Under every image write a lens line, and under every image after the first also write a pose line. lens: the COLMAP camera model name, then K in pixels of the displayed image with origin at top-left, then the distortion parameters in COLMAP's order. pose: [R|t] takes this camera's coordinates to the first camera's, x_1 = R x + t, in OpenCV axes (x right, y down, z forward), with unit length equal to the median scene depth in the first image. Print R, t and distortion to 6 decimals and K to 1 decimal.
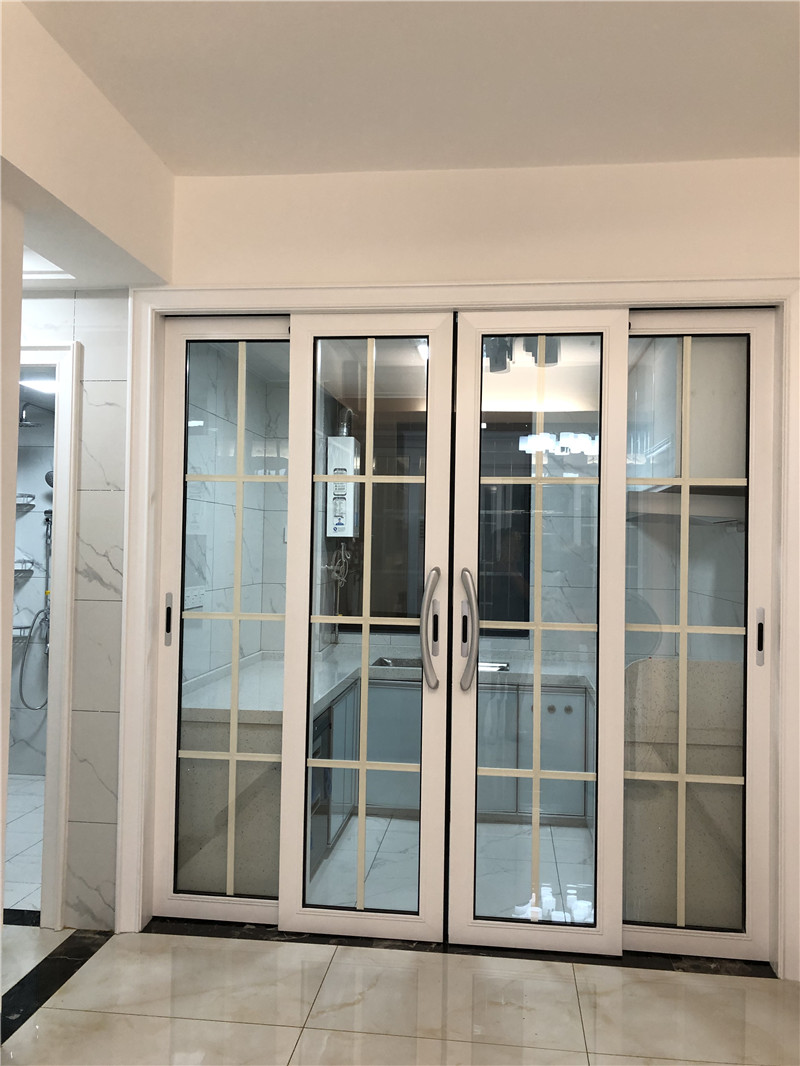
lens RADIAL K [[875.2, 0, 400.0], [0, 875.2, 533.0], [0, 0, 1]] dist [0.031226, -0.002761]
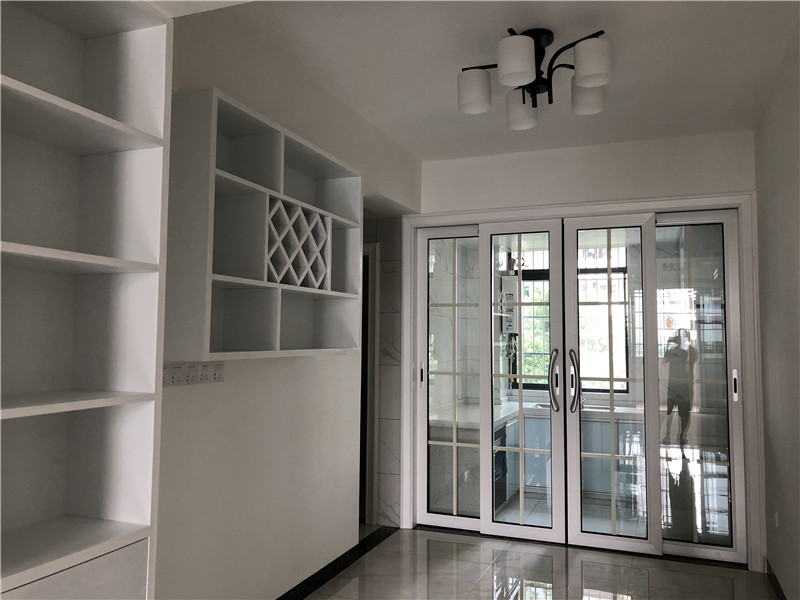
lens RADIAL K [[656.8, 0, 401.1], [0, 656.8, 285.1], [0, 0, 1]] dist [0.031226, -0.002761]
pose [[0.966898, -0.030113, -0.253381, 0.083536], [0.013861, 0.997744, -0.065682, -0.010473], [0.254787, 0.059996, 0.965134, -0.508593]]
